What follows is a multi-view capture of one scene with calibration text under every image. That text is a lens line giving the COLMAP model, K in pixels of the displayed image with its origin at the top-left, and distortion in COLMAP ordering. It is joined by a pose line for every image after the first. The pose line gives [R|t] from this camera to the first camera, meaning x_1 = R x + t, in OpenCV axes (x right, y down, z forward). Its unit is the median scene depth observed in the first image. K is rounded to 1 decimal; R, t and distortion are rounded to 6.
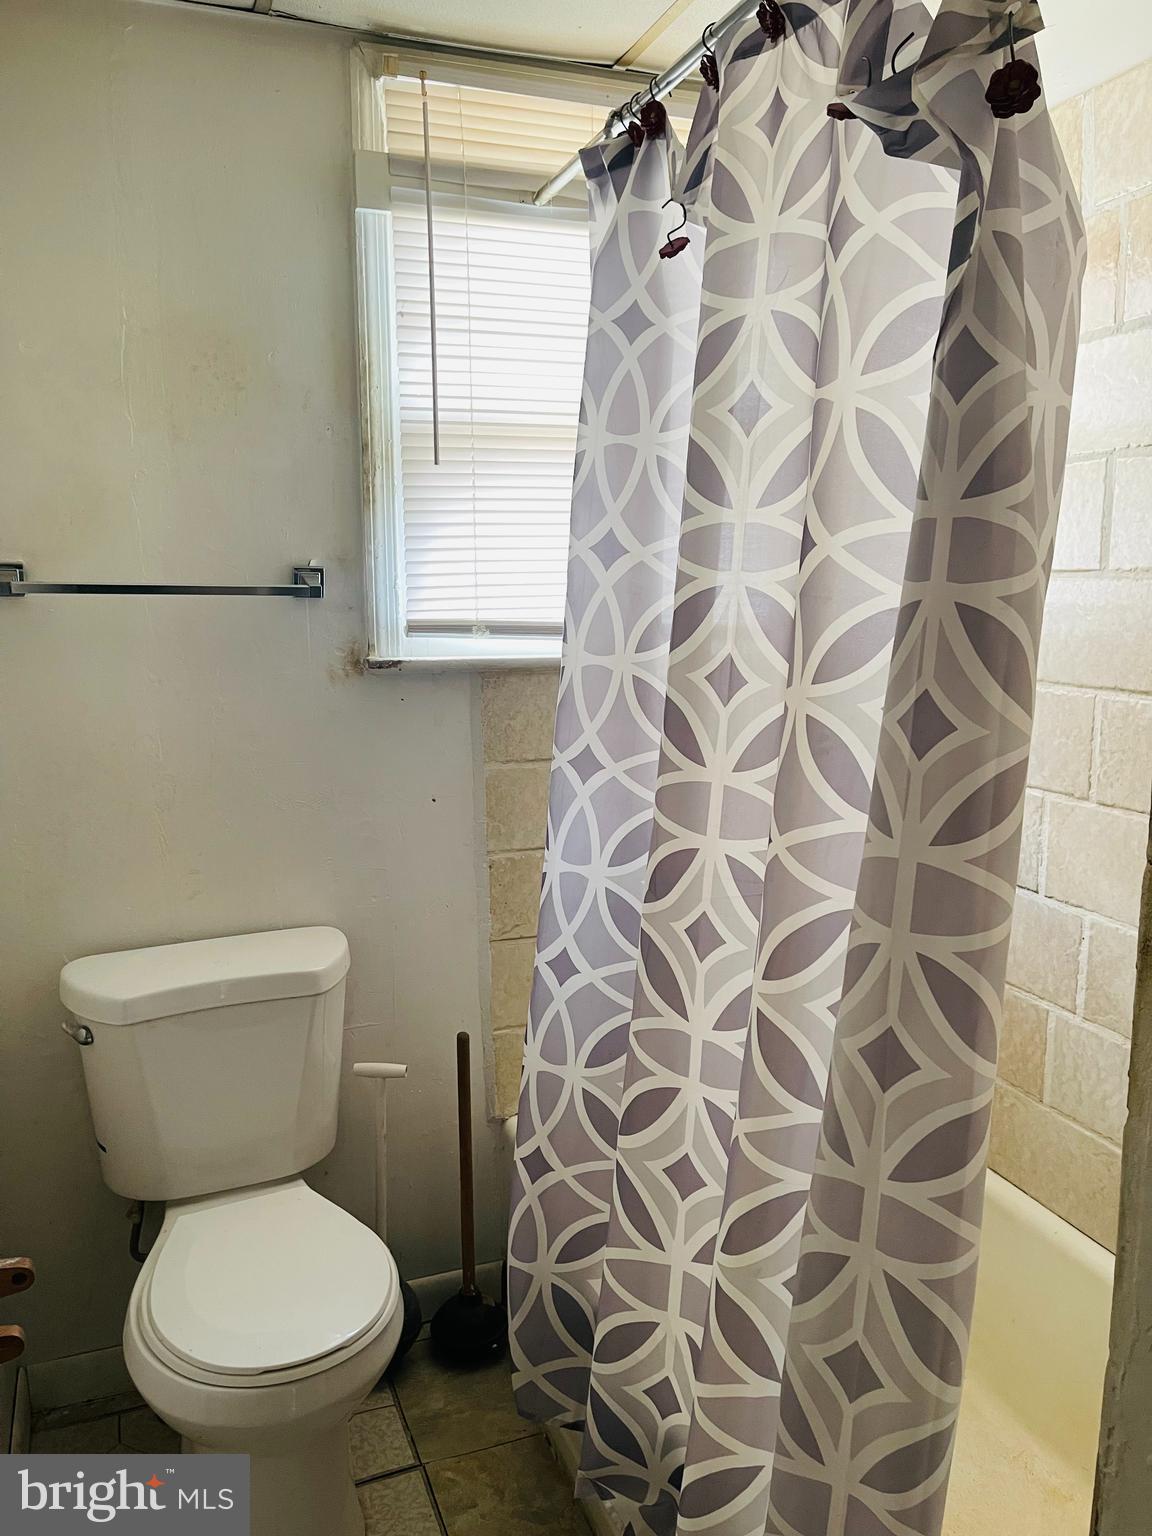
lens RADIAL K [[1147.3, 0, 555.7], [0, 1147.3, 769.3], [0, 0, 1]] dist [0.081493, -0.109553]
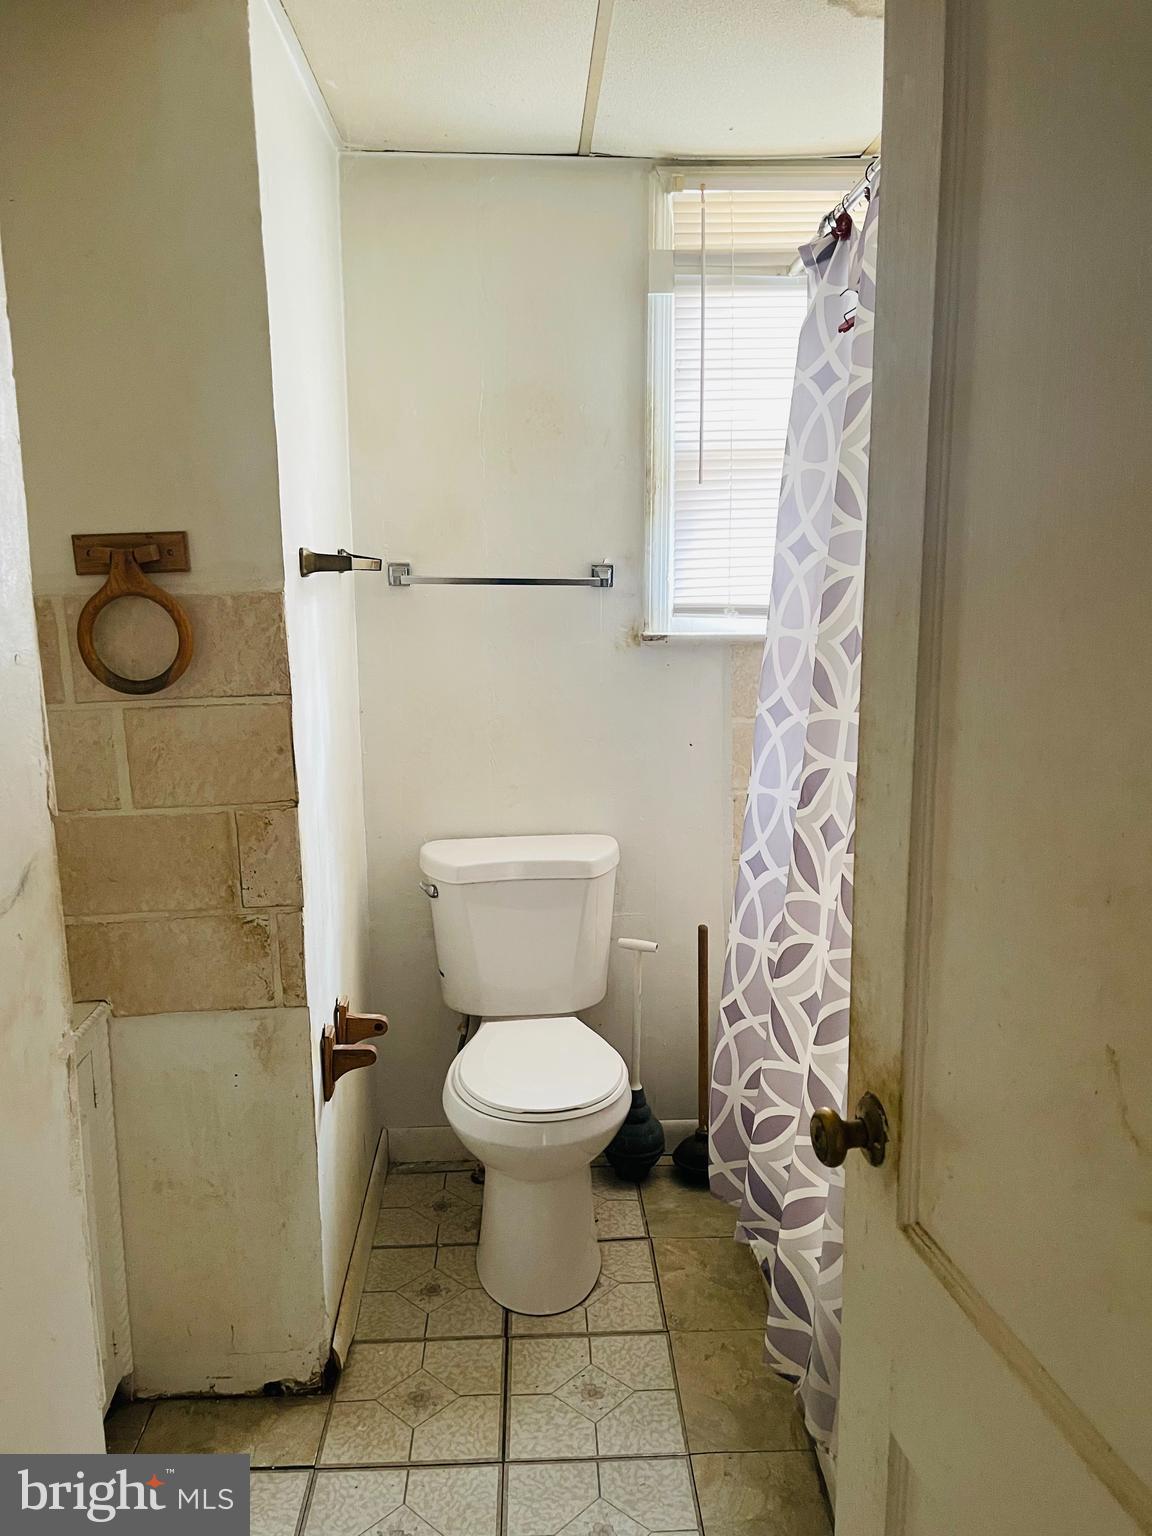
lens RADIAL K [[1147.3, 0, 555.7], [0, 1147.3, 769.3], [0, 0, 1]] dist [0.081493, -0.109553]
pose [[0.945209, 0.050568, -0.322525, 0.185952], [-0.047930, 0.998721, 0.016123, 0.045781], [0.322928, 0.000219, 0.946424, -0.293776]]
